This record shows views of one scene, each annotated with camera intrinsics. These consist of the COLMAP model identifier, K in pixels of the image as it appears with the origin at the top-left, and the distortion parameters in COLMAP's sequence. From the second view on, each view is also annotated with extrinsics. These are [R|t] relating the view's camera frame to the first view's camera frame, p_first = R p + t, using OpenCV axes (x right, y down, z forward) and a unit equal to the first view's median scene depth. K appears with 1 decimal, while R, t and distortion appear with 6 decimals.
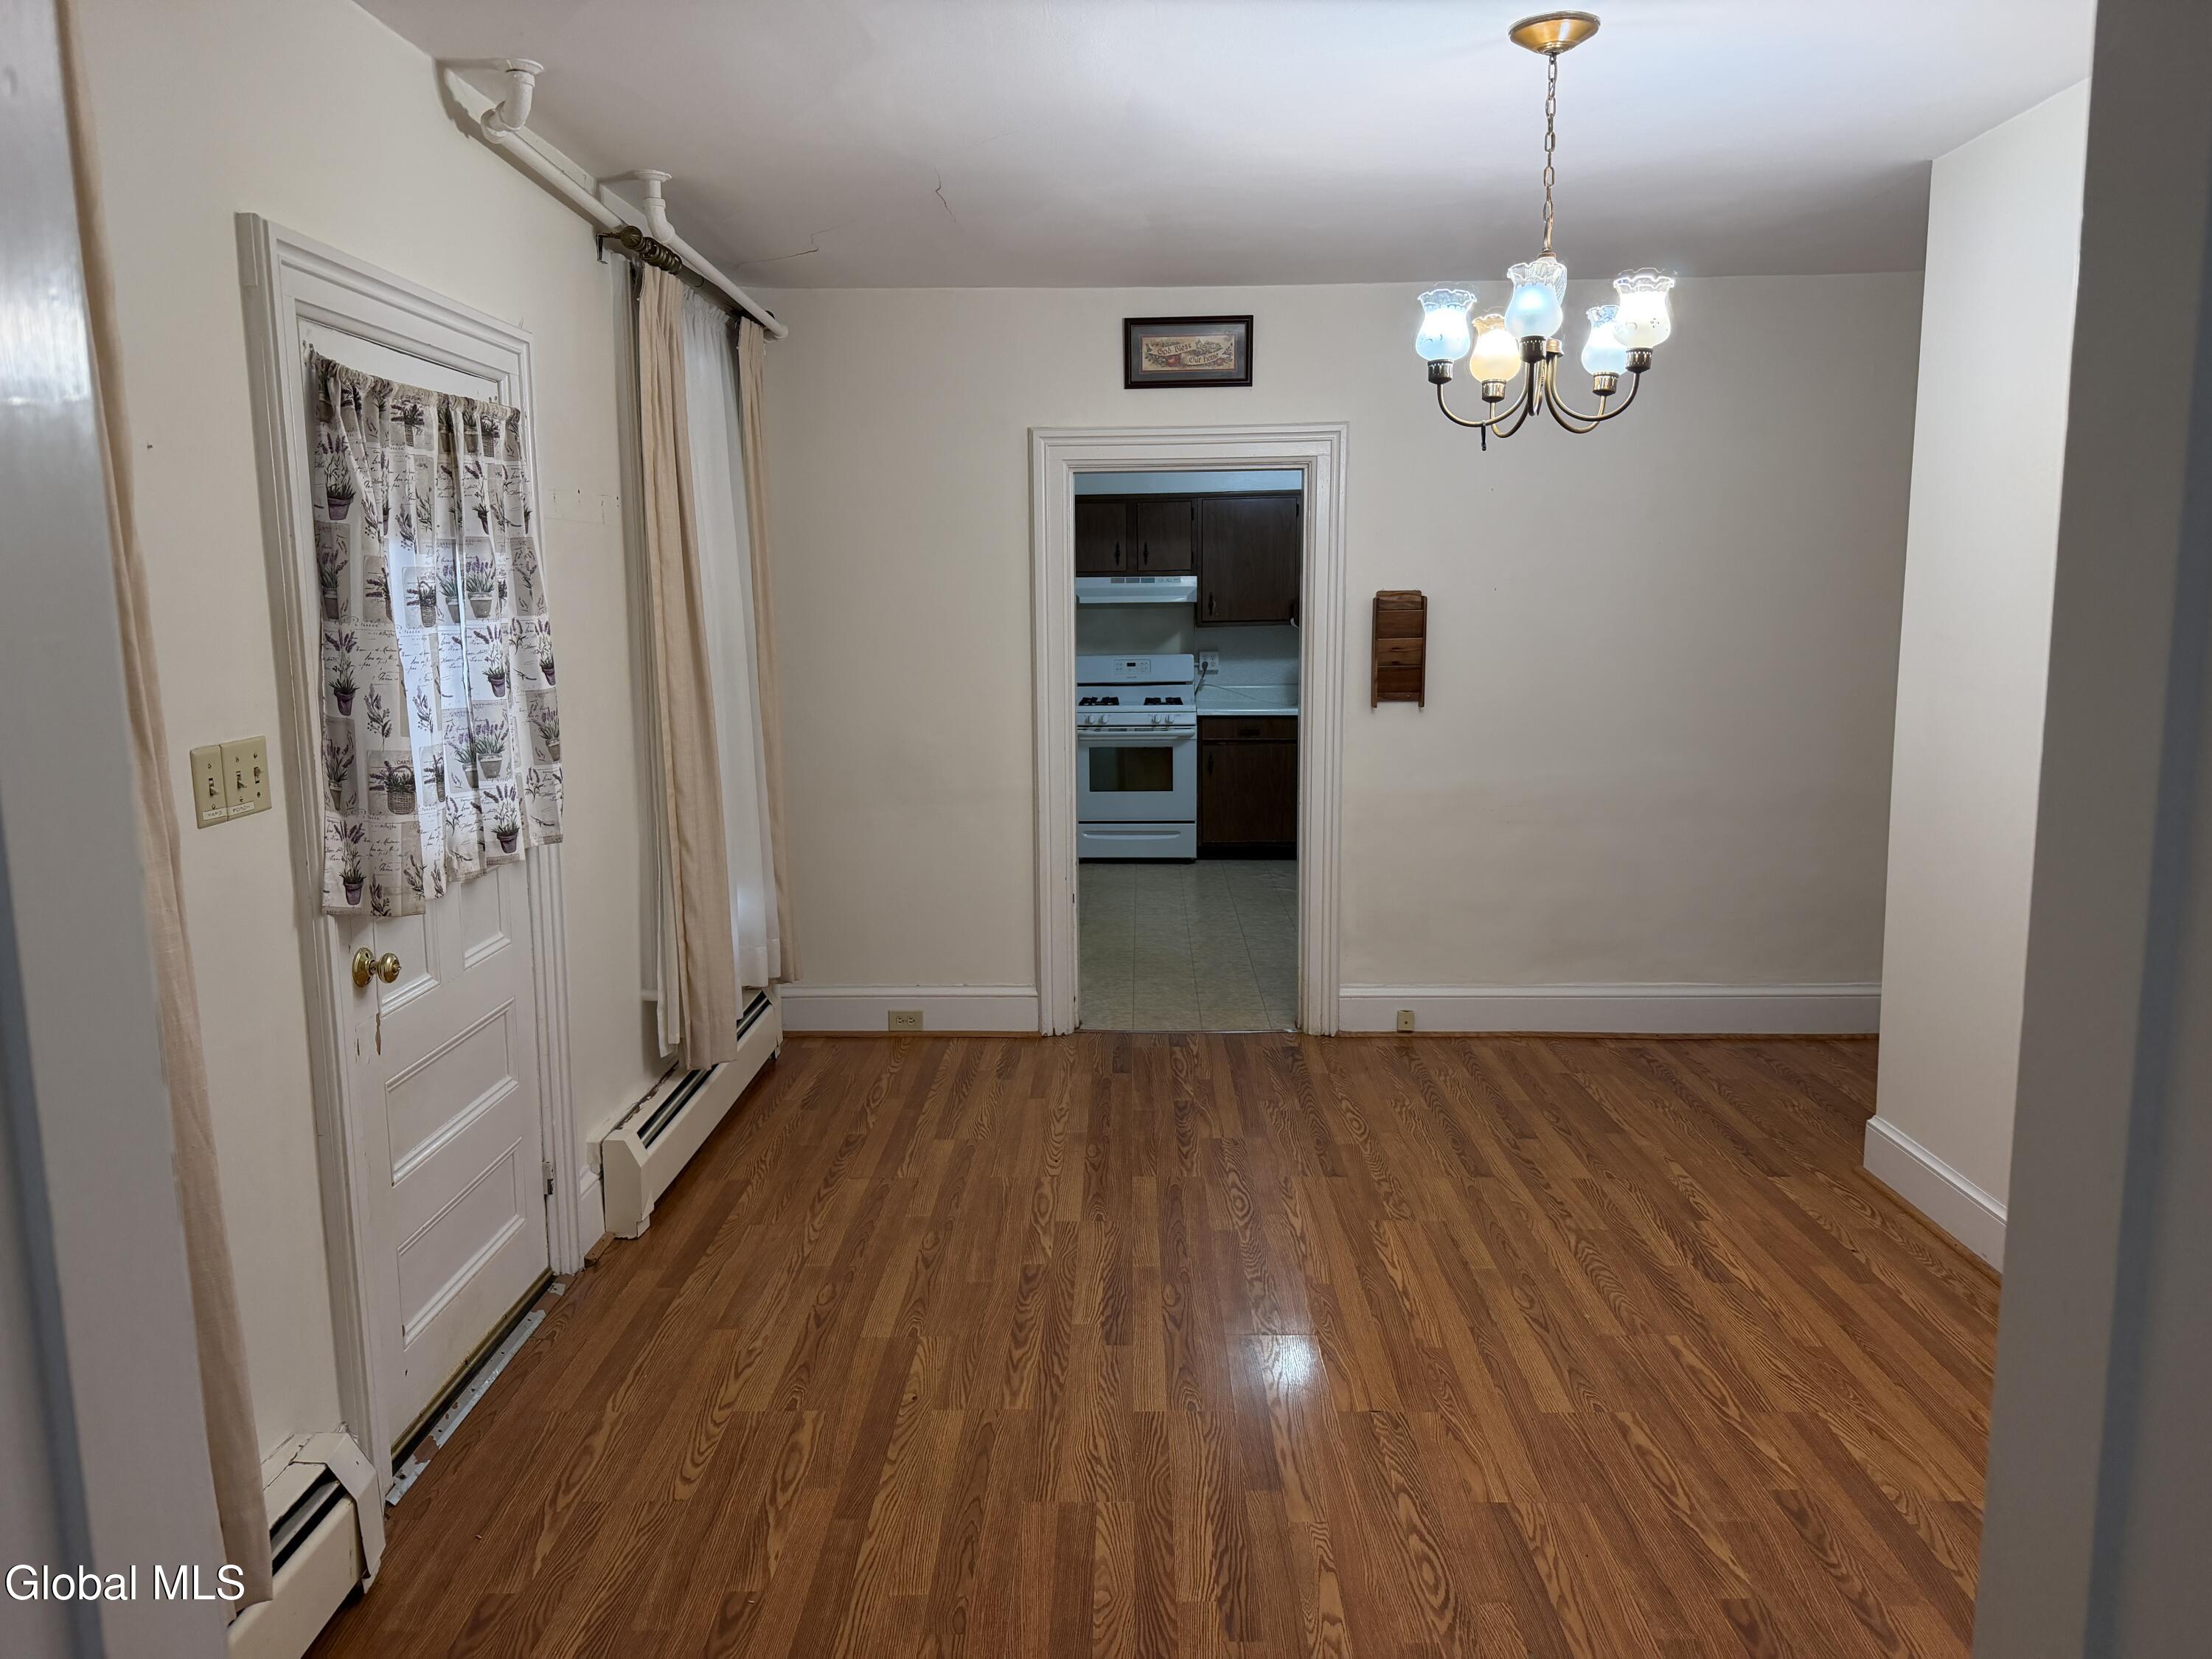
lens RADIAL K [[1527.0, 0, 1094.5], [0, 1527.0, 822.2], [0, 0, 1]] dist [0.029753, -0.023152]
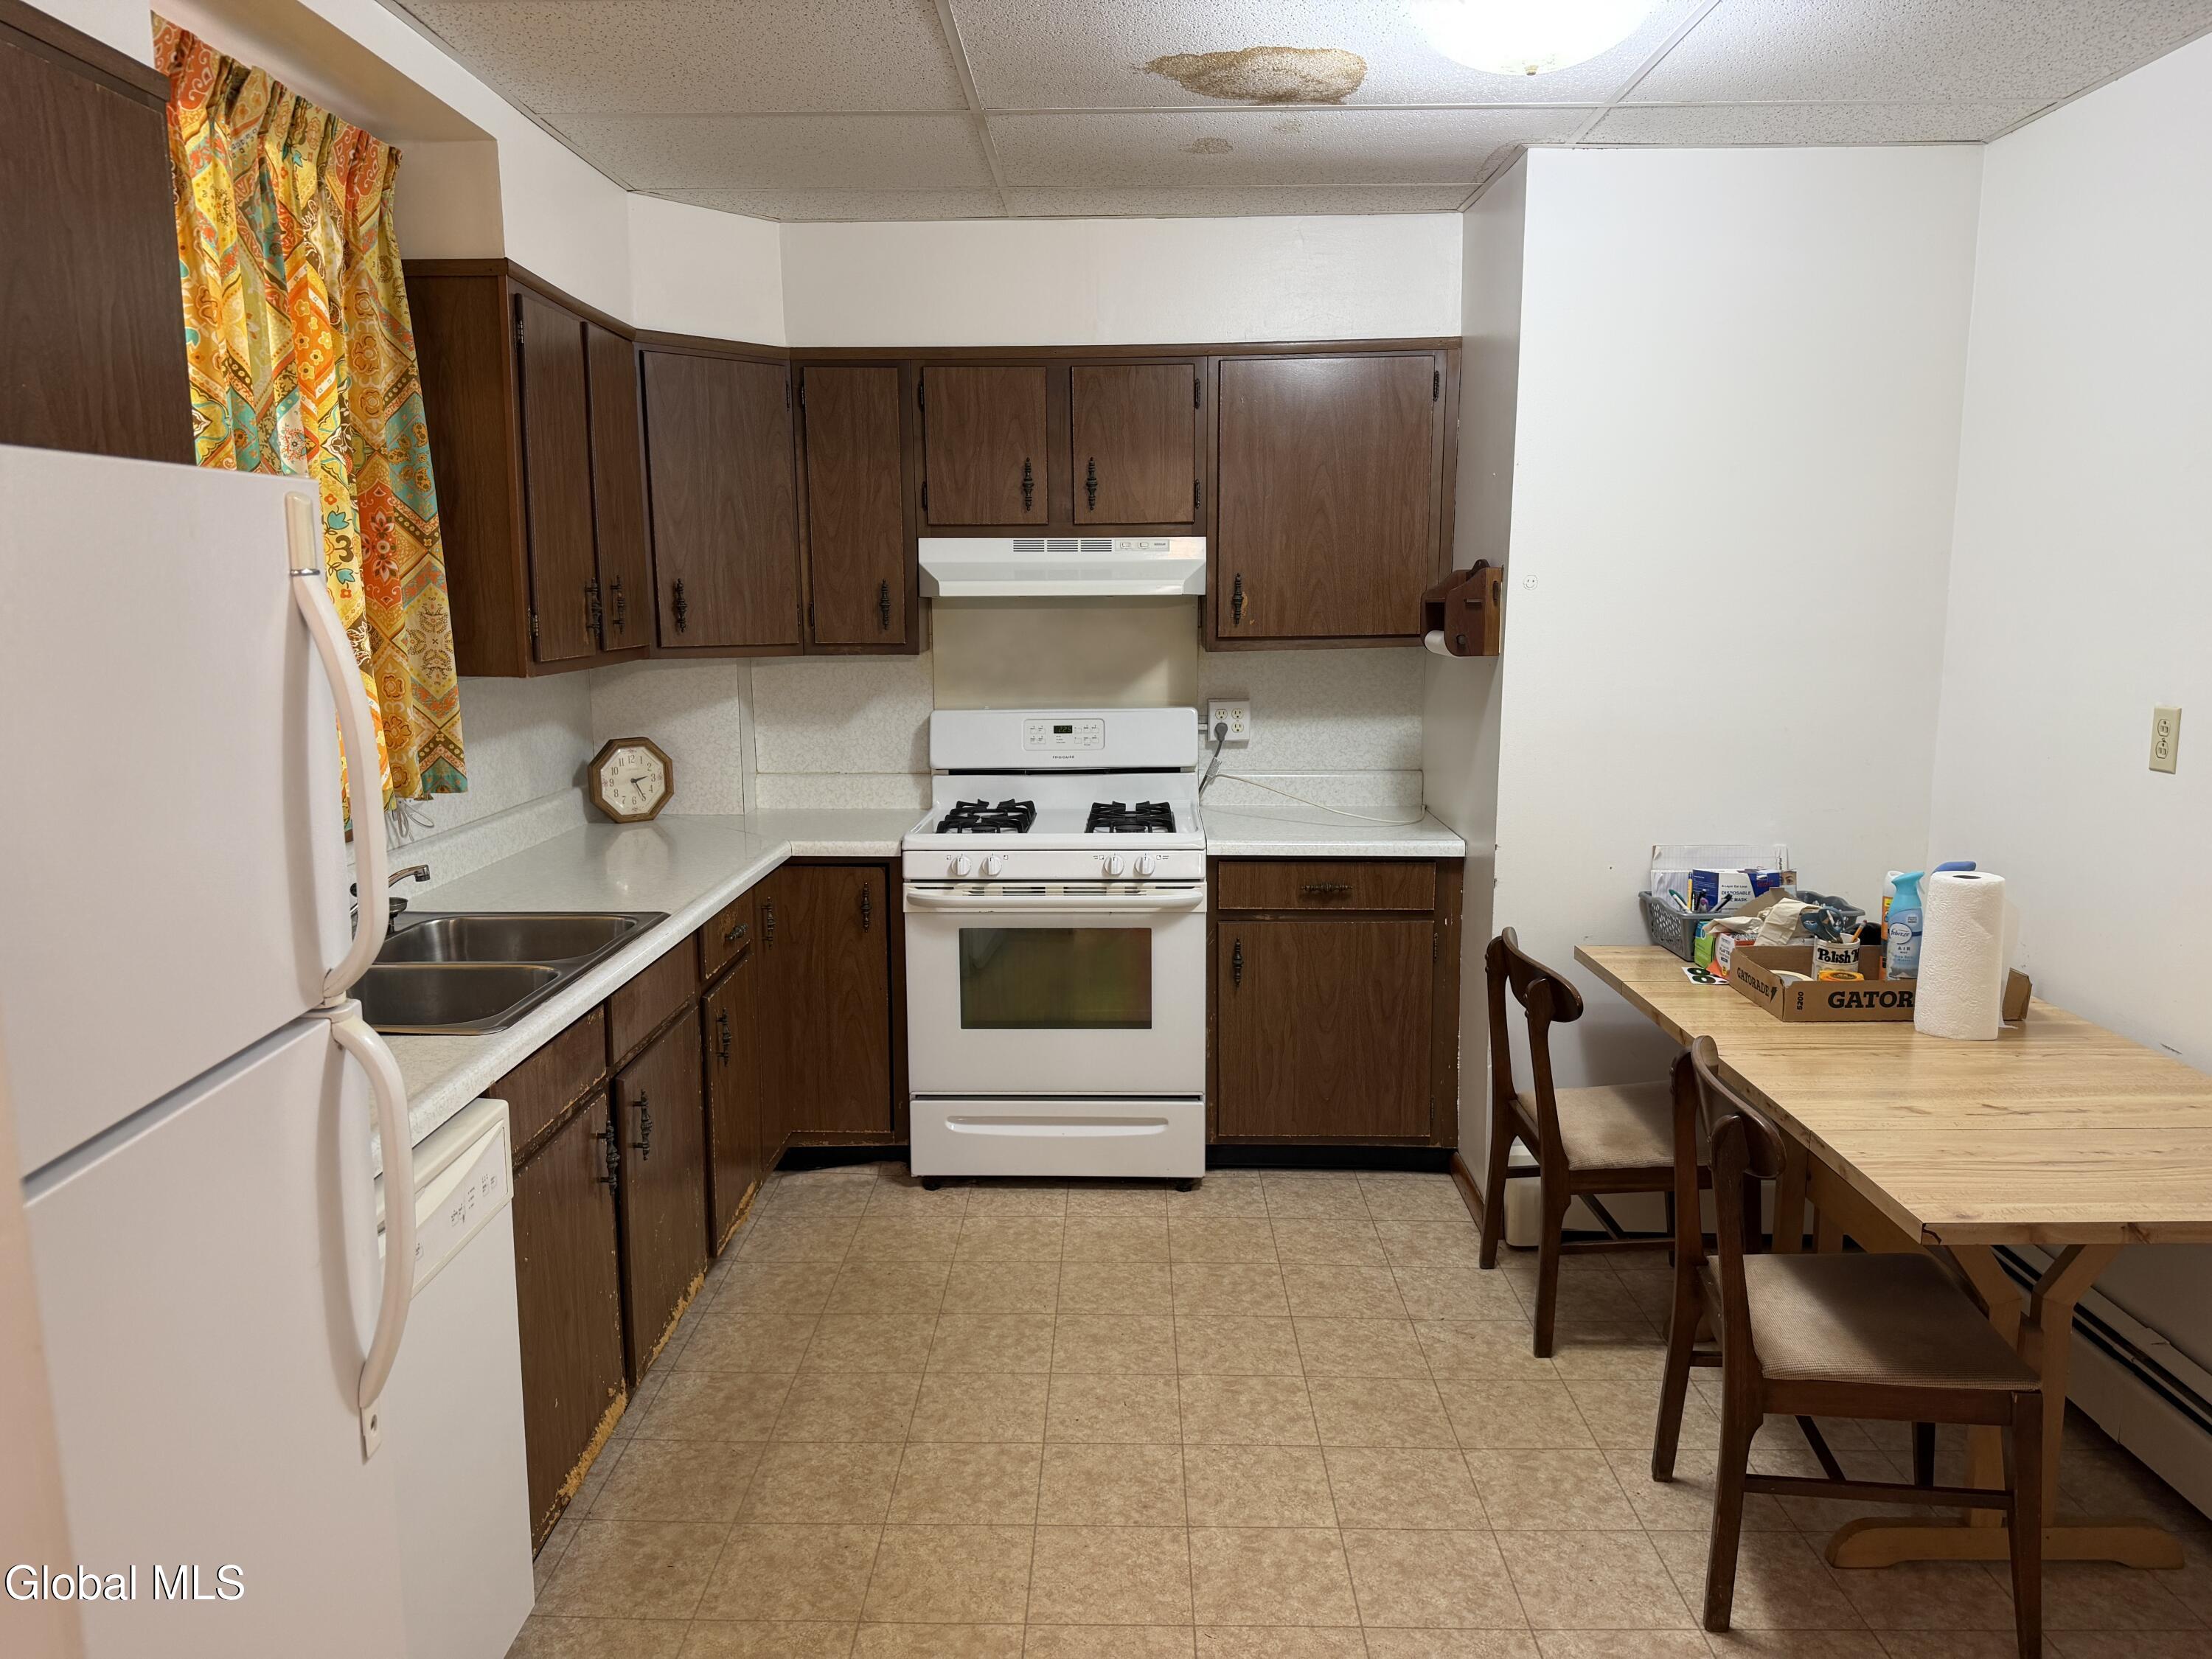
lens RADIAL K [[1527.0, 0, 1110.8], [0, 1527.0, 837.5], [0, 0, 1]] dist [0.029753, -0.023152]
pose [[0.999786, 0.001321, 0.020625, 0.030893], [-0.001624, 0.999891, 0.014676, -0.081920], [-0.020603, -0.014707, 0.999680, 0.568469]]
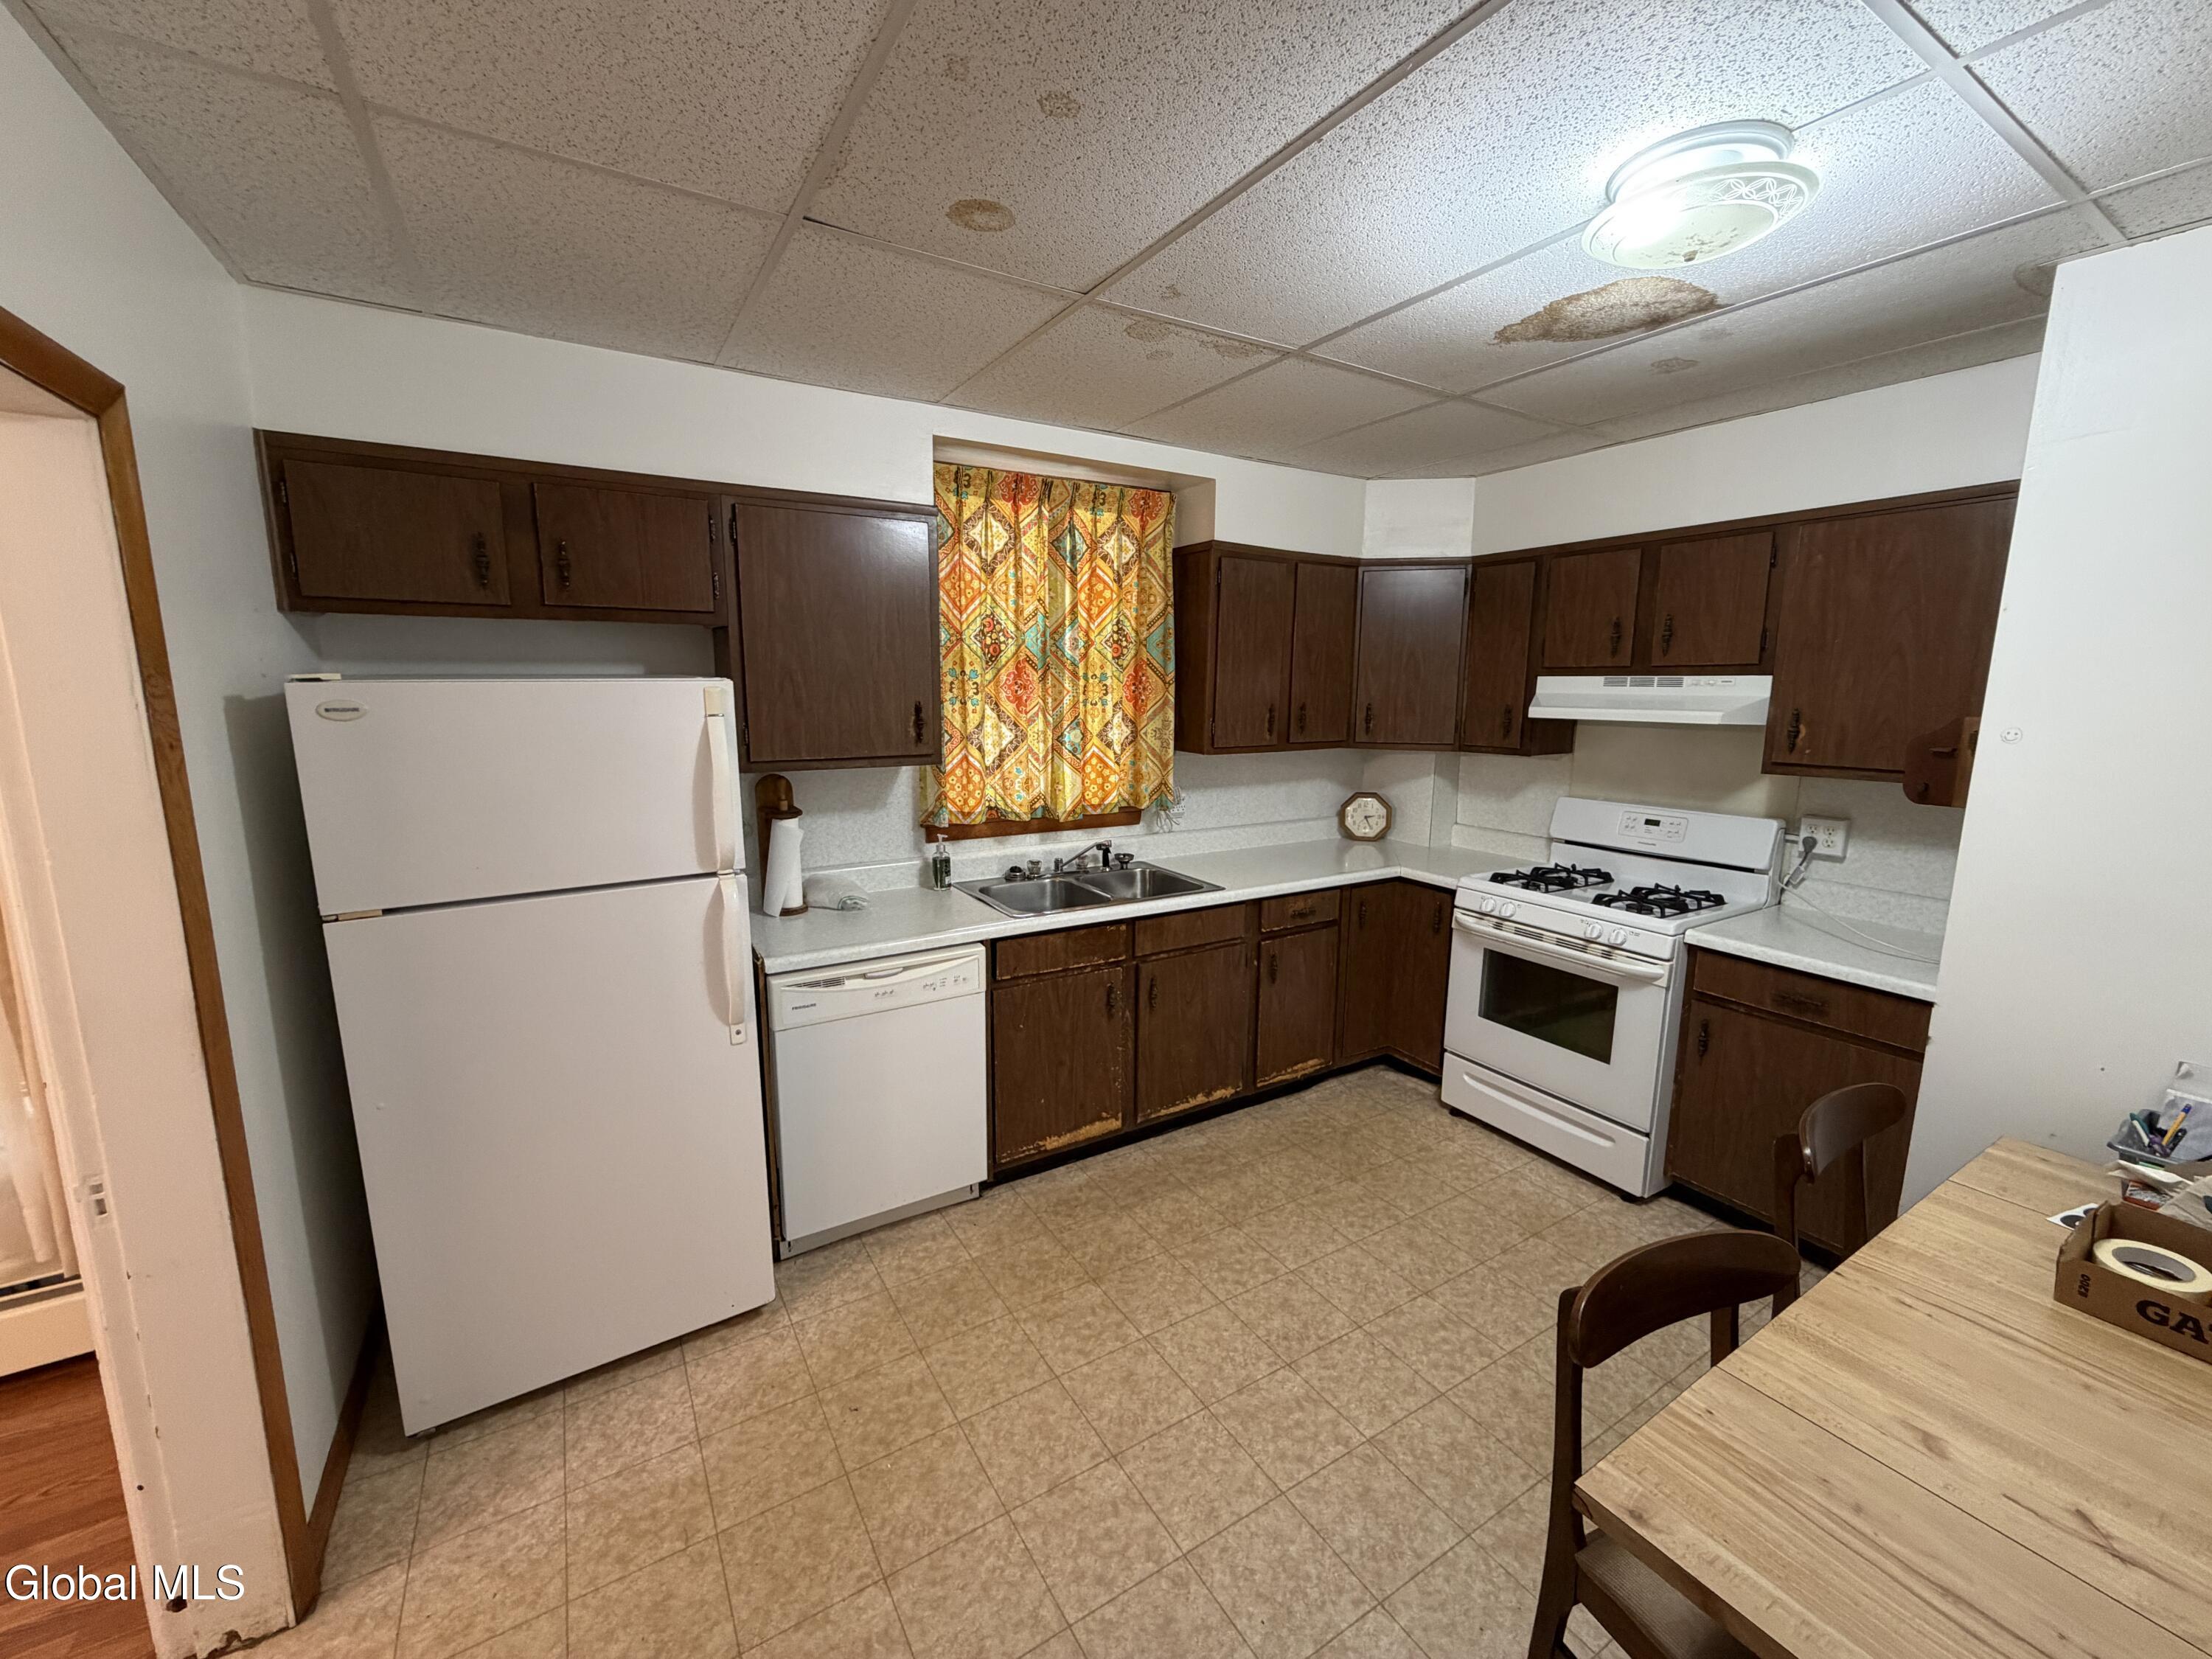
lens RADIAL K [[879.6, 0, 1100.2], [0, 879.6, 824.9], [0, 0, 1]] dist [-0.013938, -0.000283]
pose [[0.538891, 0.145881, -0.829648, 0.202882], [-0.132725, 0.987293, 0.087390, -0.109883], [0.831854, 0.063021, 0.551405, 0.669362]]
